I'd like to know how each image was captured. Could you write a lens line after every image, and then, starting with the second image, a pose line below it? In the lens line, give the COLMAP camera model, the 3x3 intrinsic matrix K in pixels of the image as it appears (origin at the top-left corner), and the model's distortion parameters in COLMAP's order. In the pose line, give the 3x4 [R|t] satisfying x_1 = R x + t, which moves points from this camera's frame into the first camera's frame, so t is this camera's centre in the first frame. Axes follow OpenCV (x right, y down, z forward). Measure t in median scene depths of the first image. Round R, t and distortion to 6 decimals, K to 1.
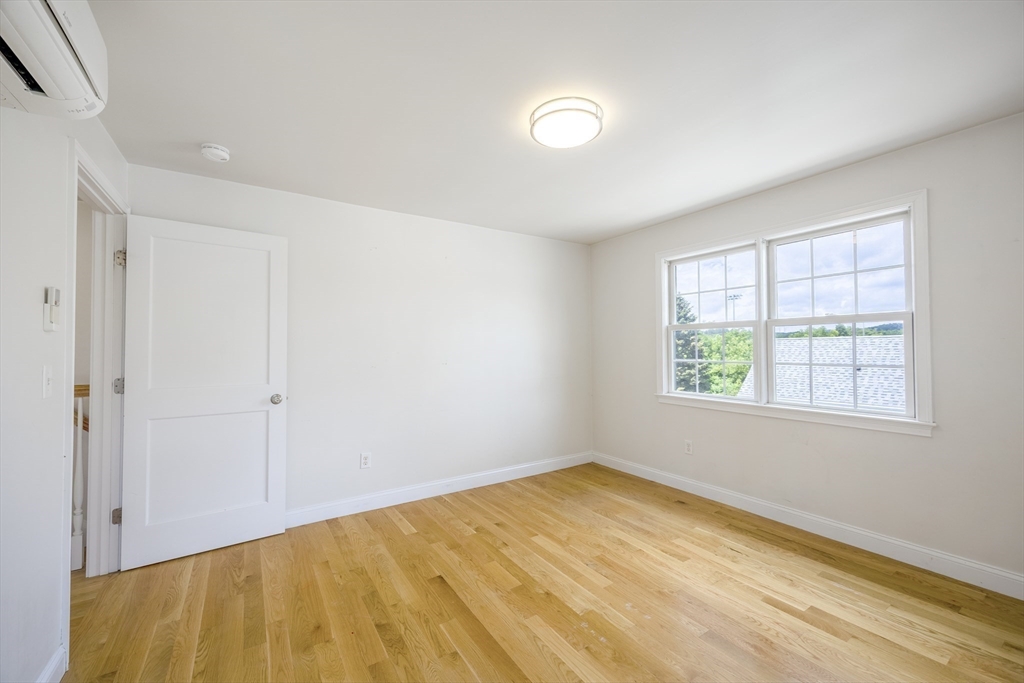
lens RADIAL K [[396.7, 0, 515.2], [0, 396.7, 340.5], [0, 0, 1]] dist [0.002752, 0.000290]
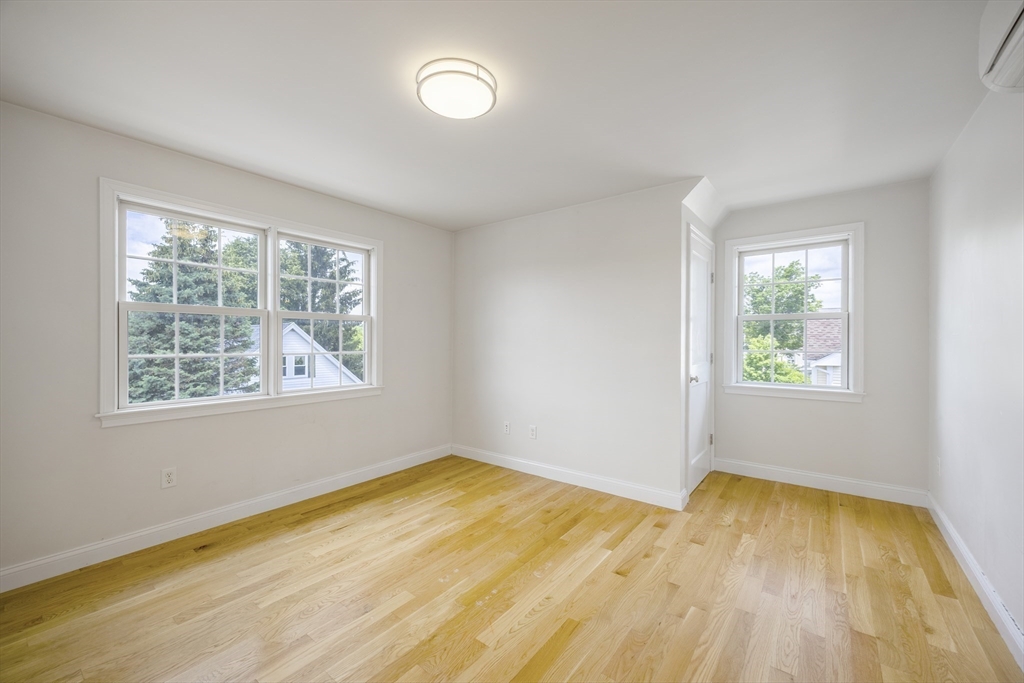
lens RADIAL K [[396.7, 0, 515.2], [0, 396.7, 340.5], [0, 0, 1]] dist [0.002752, 0.000290]
pose [[-0.305776, 0.004959, 0.952091, -0.553229], [-0.019638, 0.999741, -0.011514, 0.025133], [-0.951901, -0.022218, -0.305599, 0.812715]]
